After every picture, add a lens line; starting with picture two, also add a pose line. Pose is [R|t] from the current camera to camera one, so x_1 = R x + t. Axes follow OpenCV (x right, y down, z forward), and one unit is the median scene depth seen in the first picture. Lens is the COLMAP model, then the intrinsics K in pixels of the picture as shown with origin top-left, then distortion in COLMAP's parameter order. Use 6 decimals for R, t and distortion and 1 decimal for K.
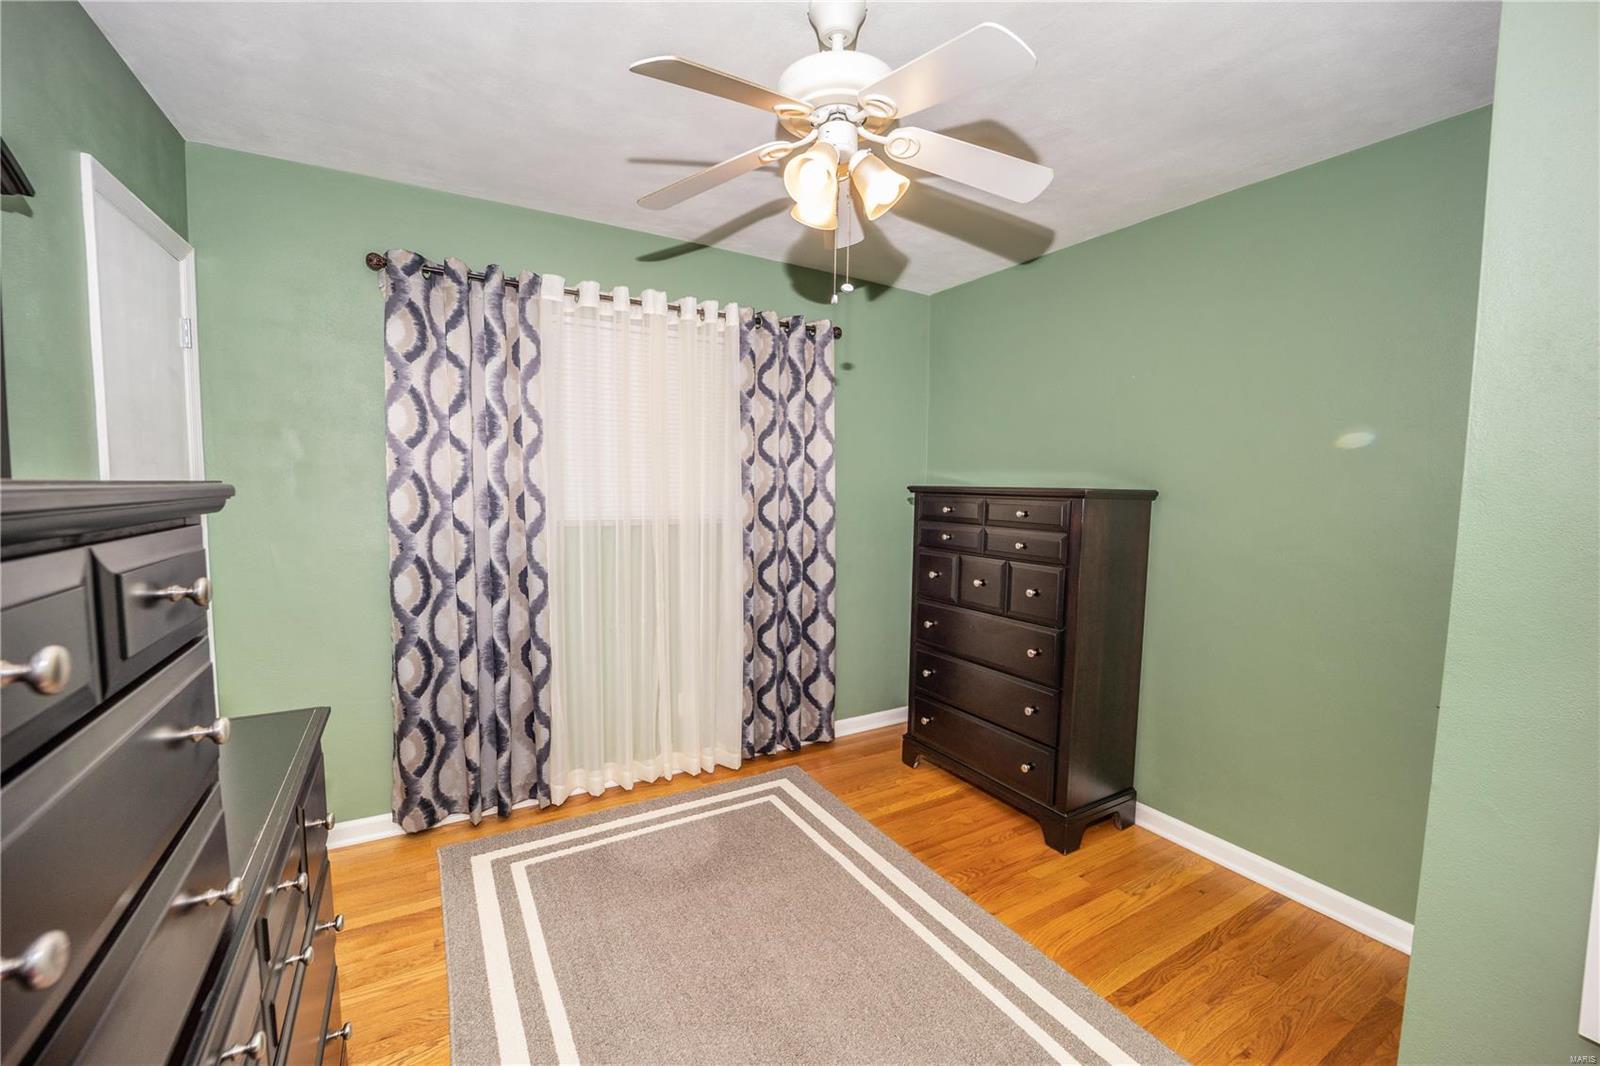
lens RADIAL K [[652.4, 0, 798.4], [0, 652.4, 531.1], [0, 0, 1]] dist [-0.016042, -0.001520]
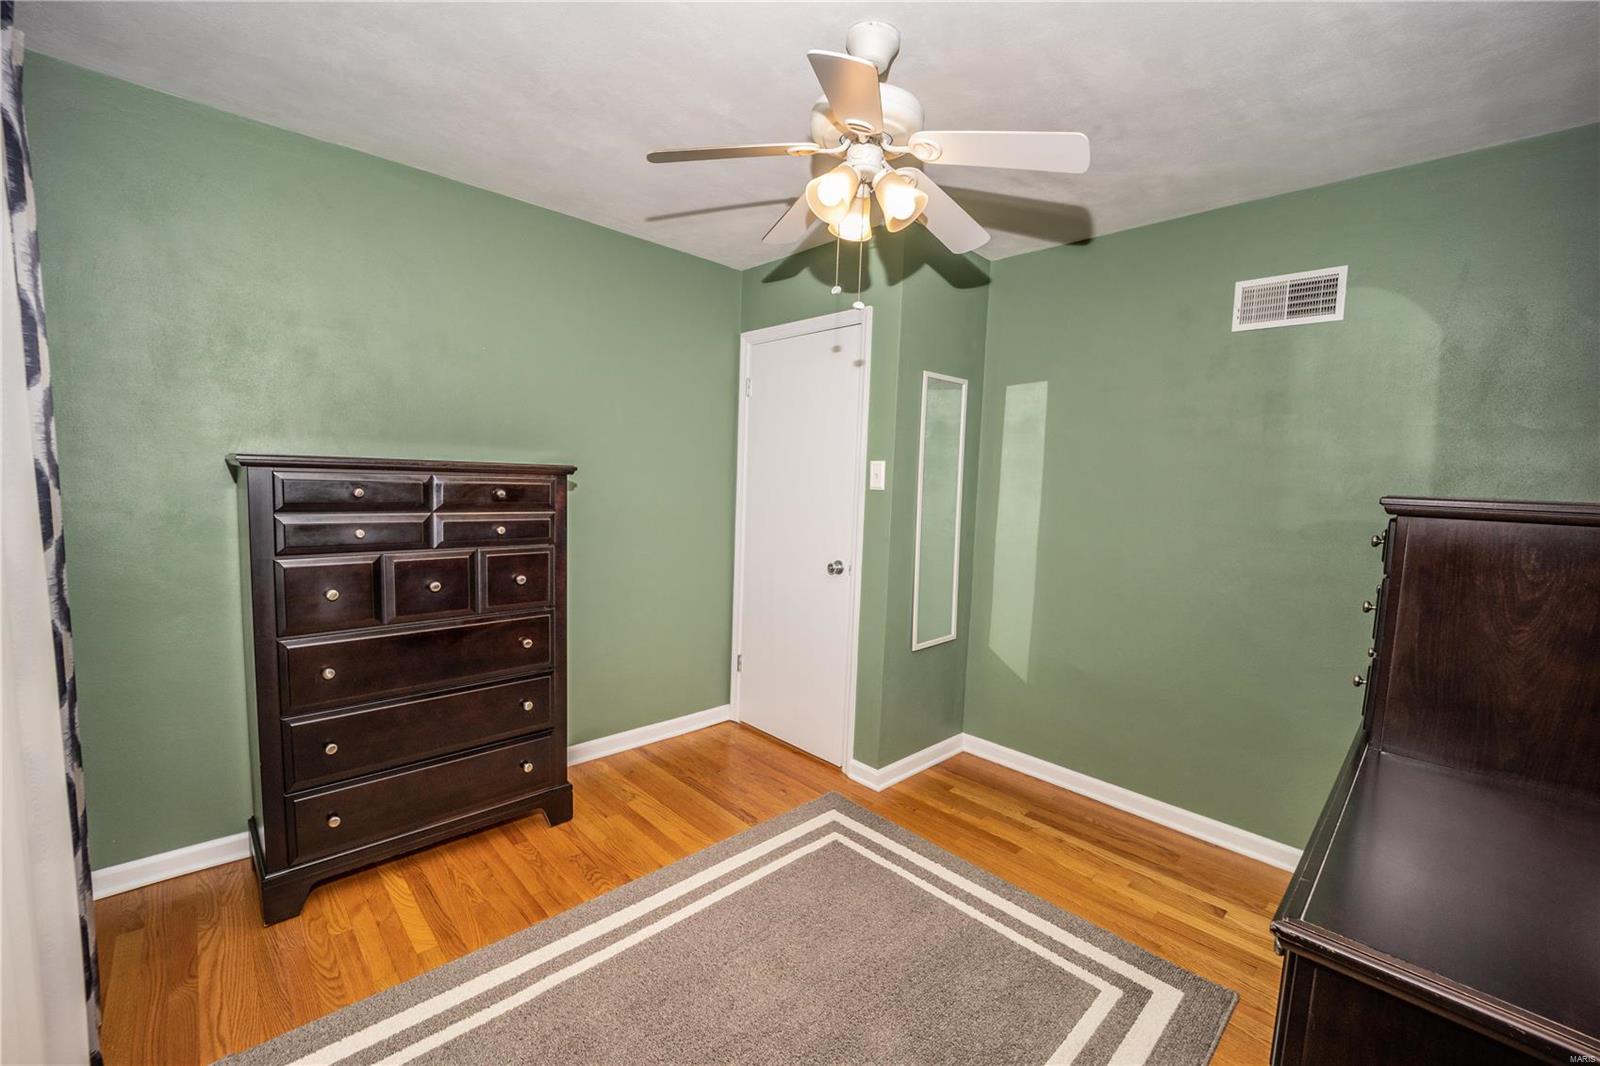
lens RADIAL K [[652.4, 0, 802.4], [0, 652.4, 536.8], [0, 0, 1]] dist [-0.016042, -0.001520]
pose [[-0.241294, -0.108826, 0.964331, -0.602631], [0.033754, 0.992150, 0.120411, -0.060333], [-0.969865, 0.061605, -0.235726, 0.814742]]
